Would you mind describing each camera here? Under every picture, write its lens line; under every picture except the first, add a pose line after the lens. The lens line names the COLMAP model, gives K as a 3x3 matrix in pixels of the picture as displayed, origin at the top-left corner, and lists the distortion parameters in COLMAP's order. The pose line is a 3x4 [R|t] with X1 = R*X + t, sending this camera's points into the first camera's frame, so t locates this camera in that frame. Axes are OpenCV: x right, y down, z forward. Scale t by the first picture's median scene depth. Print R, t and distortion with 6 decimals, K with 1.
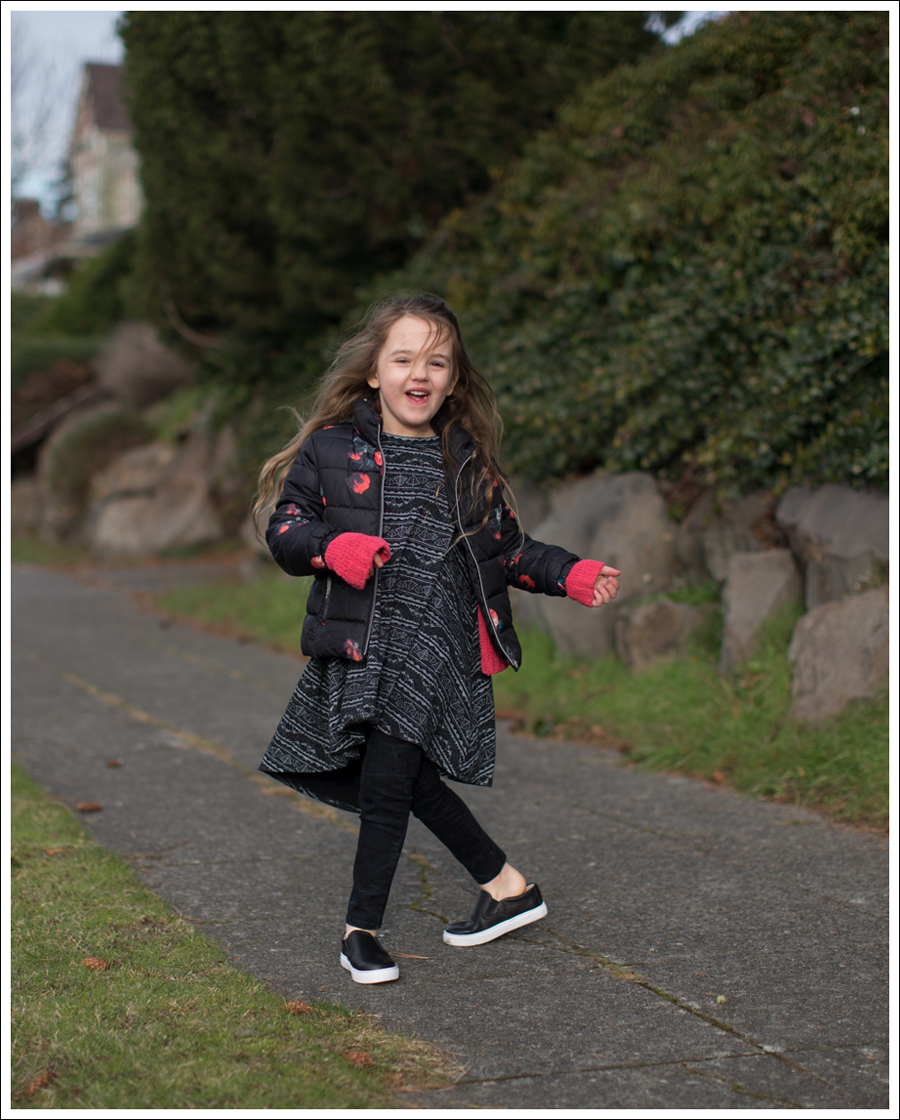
lens RADIAL K [[2314.1, 0, 450.4], [0, 2314.1, 560.0], [0, 0, 1]] dist [-0.091444, 0.000000]
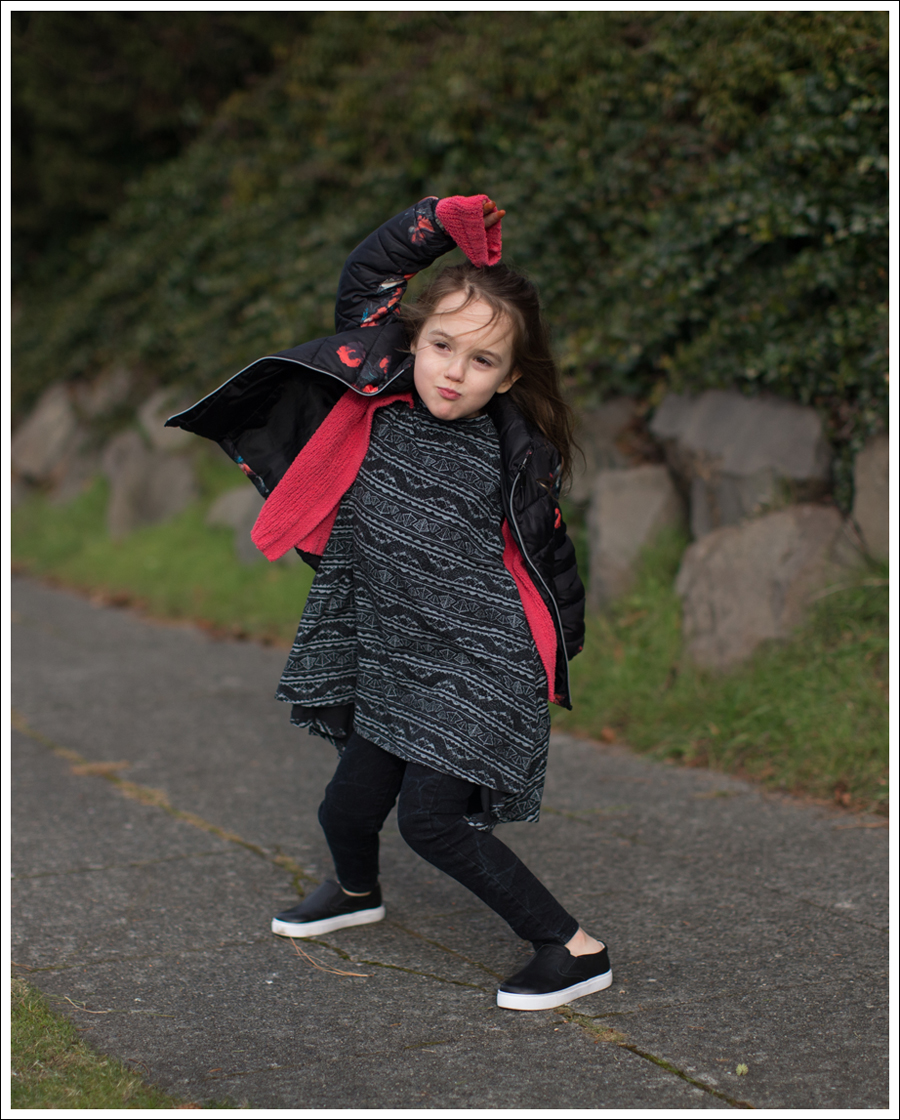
lens RADIAL K [[2314.1, 0, 449.2], [0, 2314.1, 559.9], [0, 0, 1]] dist [-0.091444, 0.000000]
pose [[0.993454, -0.024791, 0.111508, -0.035092], [0.020307, 0.998946, 0.041170, -0.007143], [-0.112411, -0.038636, 0.992910, 0.149247]]
